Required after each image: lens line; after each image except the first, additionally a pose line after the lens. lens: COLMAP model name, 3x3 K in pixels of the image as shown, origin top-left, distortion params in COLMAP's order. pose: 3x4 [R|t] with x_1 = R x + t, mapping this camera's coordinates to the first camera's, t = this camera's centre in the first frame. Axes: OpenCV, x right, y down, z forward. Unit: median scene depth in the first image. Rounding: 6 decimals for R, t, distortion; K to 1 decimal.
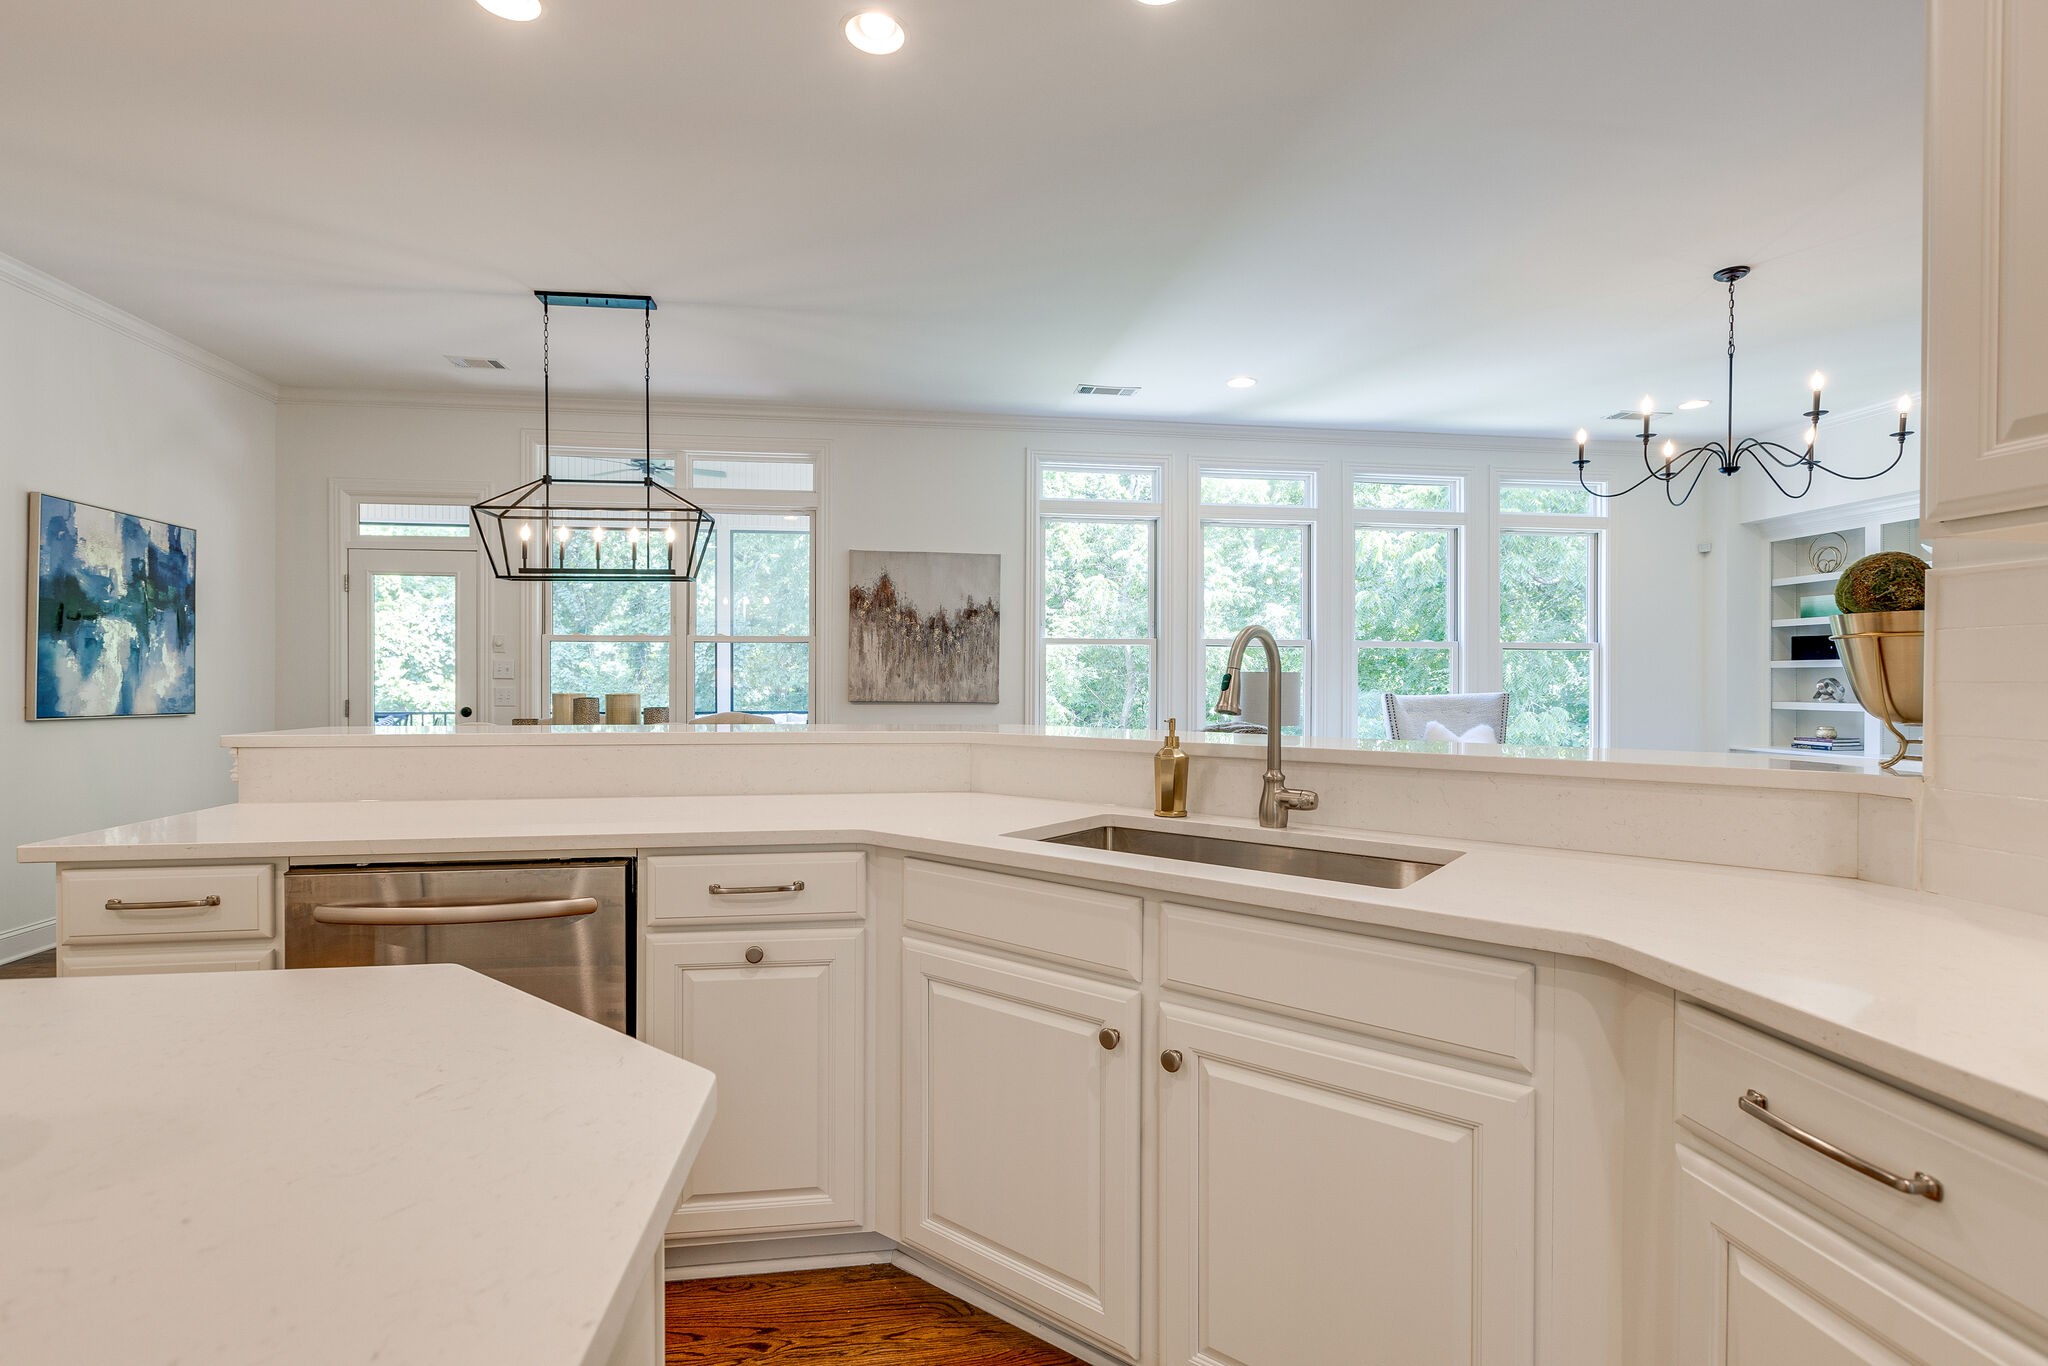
lens RADIAL K [[978.8, 0, 1017.7], [0, 978.8, 682.9], [0, 0, 1]] dist [-0.009197, -0.000132]
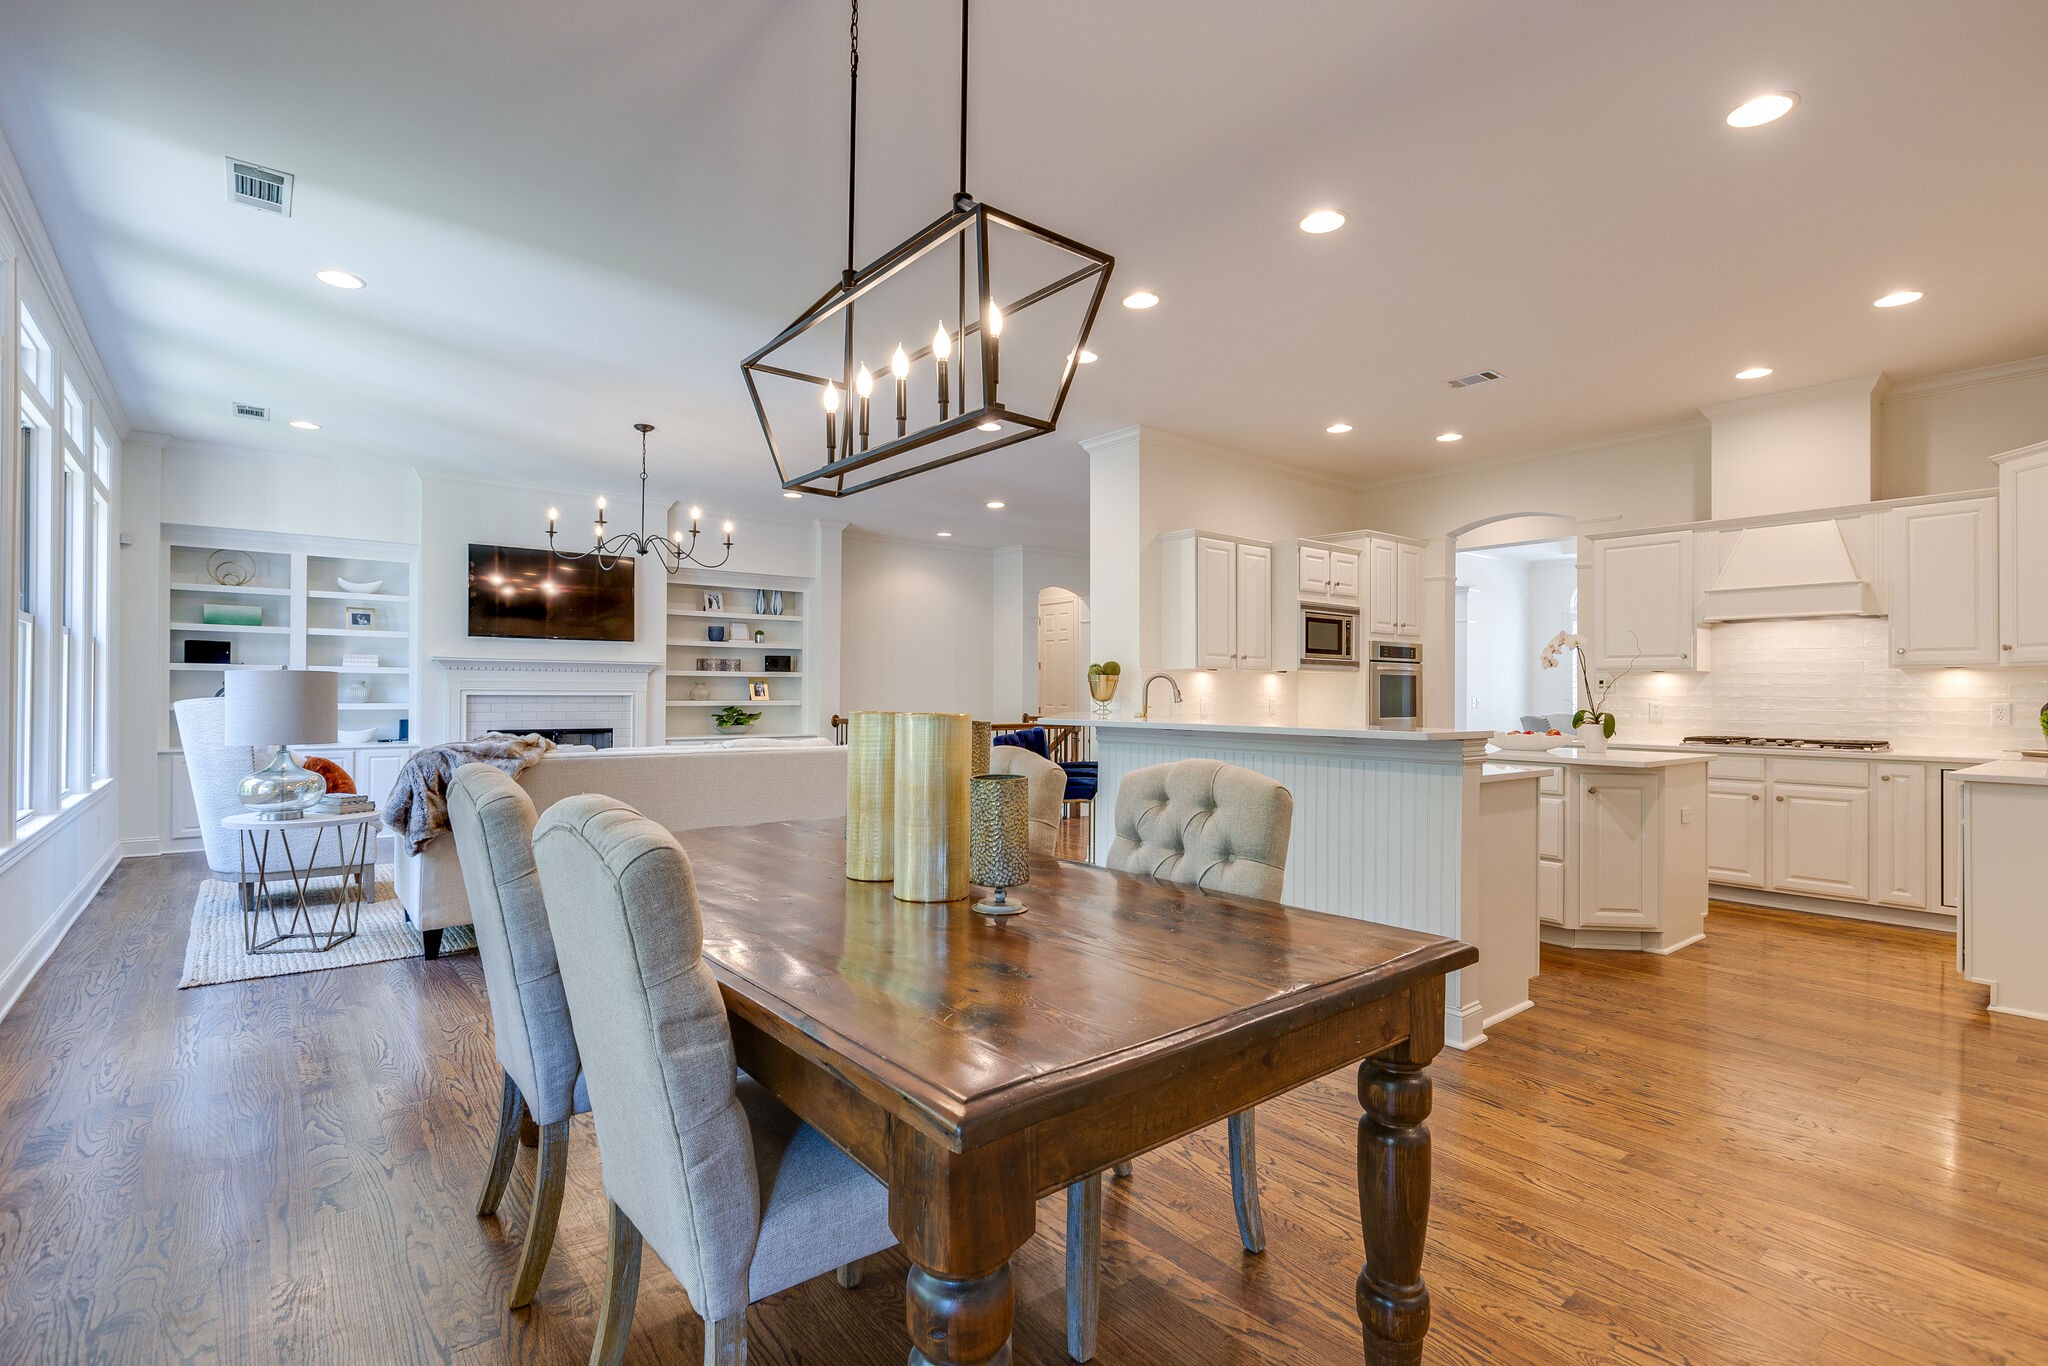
lens RADIAL K [[931.7, 0, 1044.5], [0, 931.7, 682.8], [0, 0, 1]] dist [-0.002252, -0.001476]
pose [[-0.515855, 0.001232, 0.856675, -0.541705], [-0.007316, 0.999956, -0.005844, -0.002882], [-0.856645, -0.009282, -0.515823, 0.742747]]
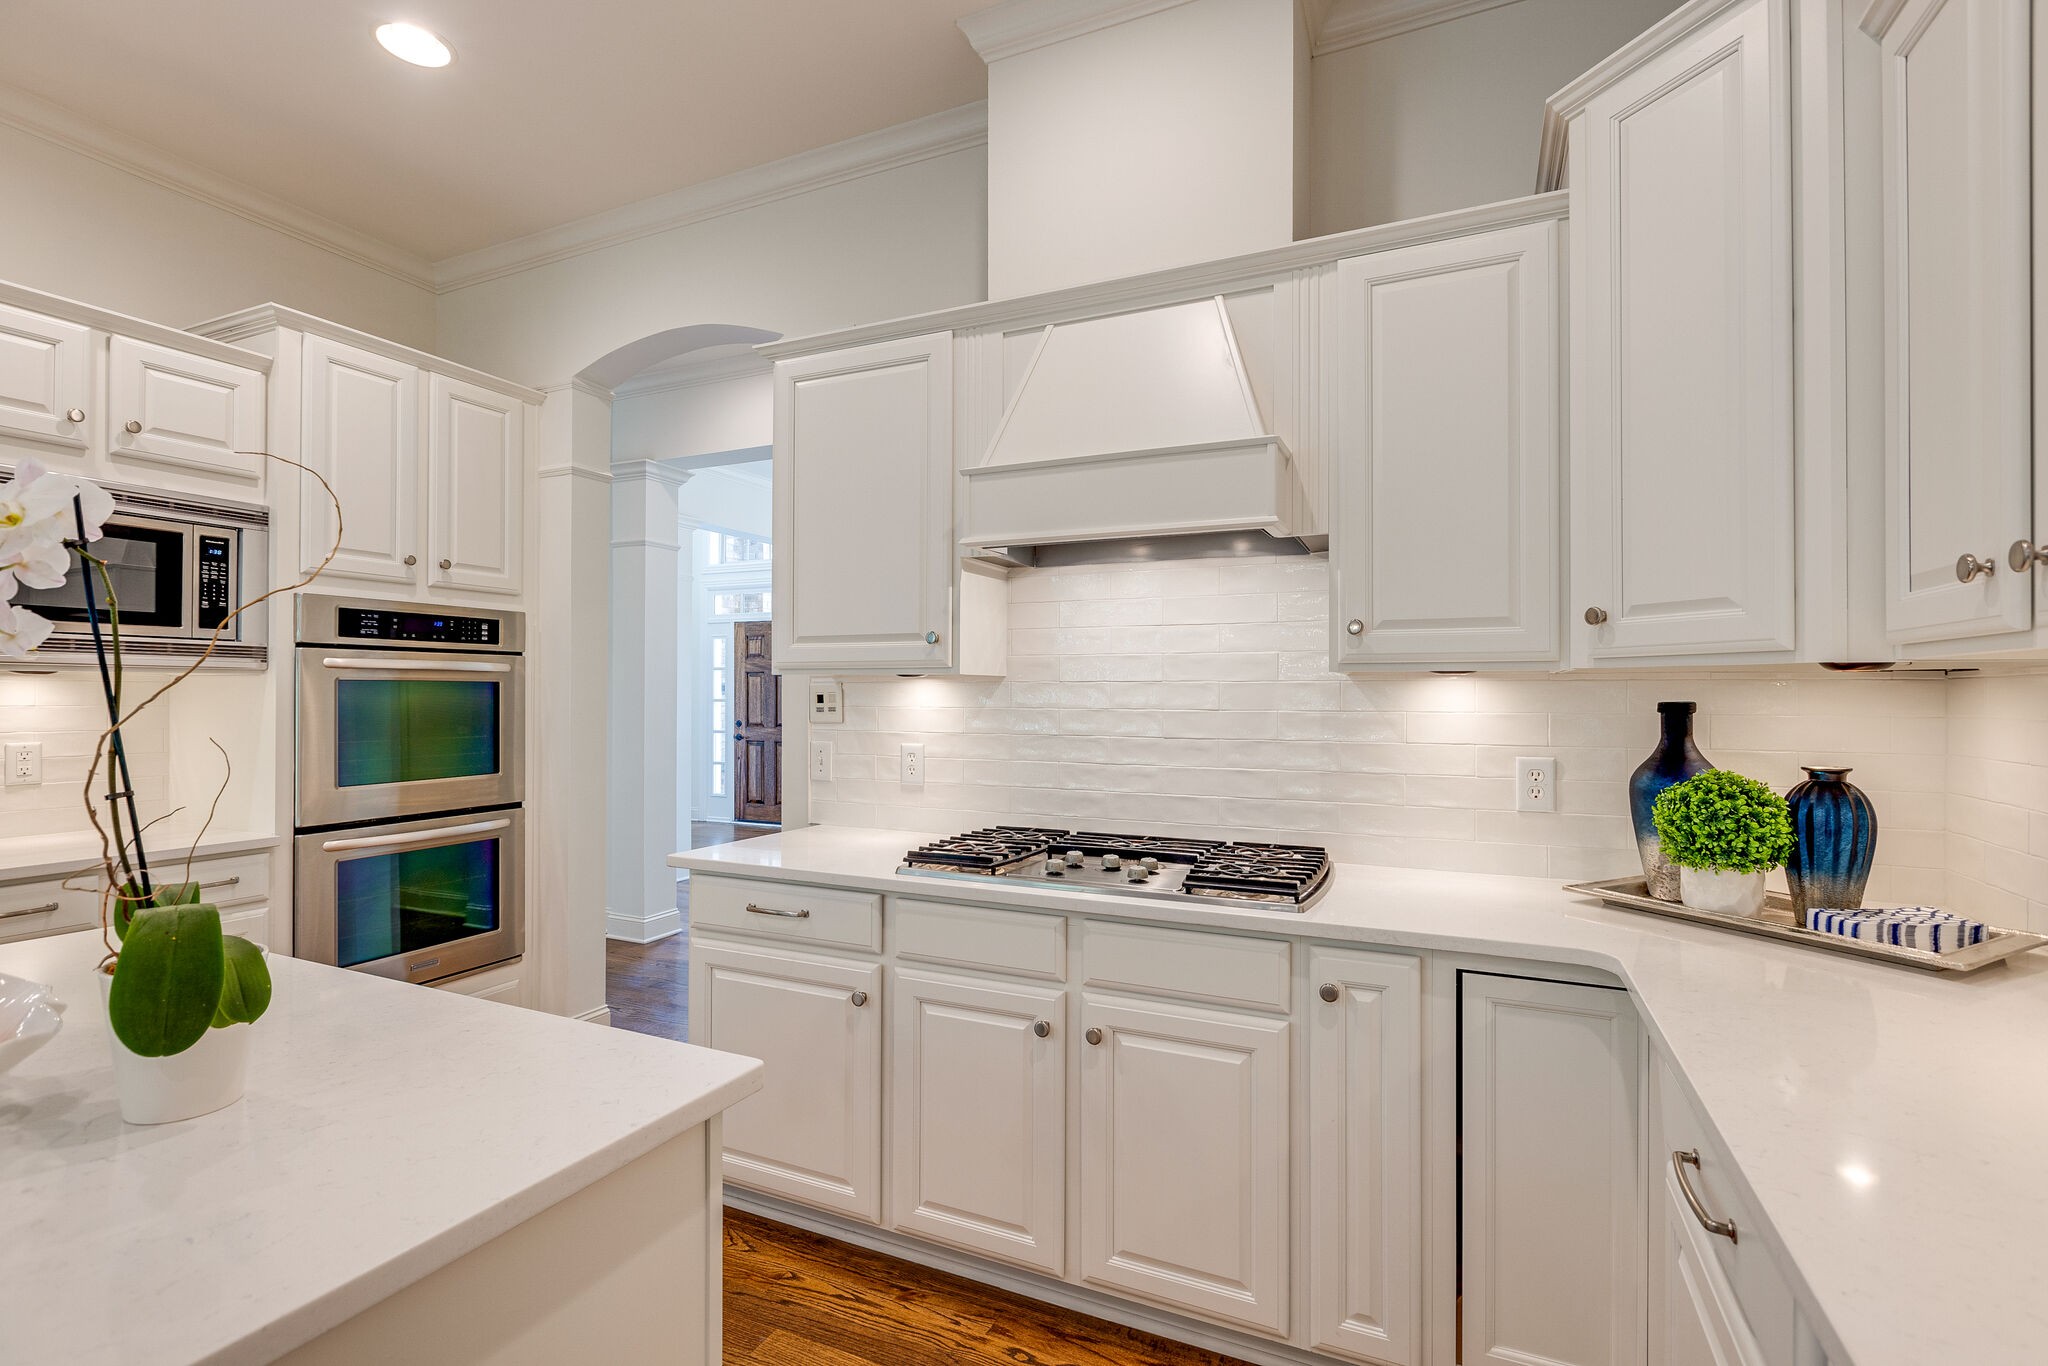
lens RADIAL K [[931.7, 0, 1022.3], [0, 931.7, 686.4], [0, 0, 1]] dist [-0.002252, -0.001476]
pose [[-0.840840, -0.002411, 0.541278, -0.333780], [-0.005013, 0.999982, -0.003333, -0.017535], [-0.541260, -0.005516, -0.840837, 0.087942]]
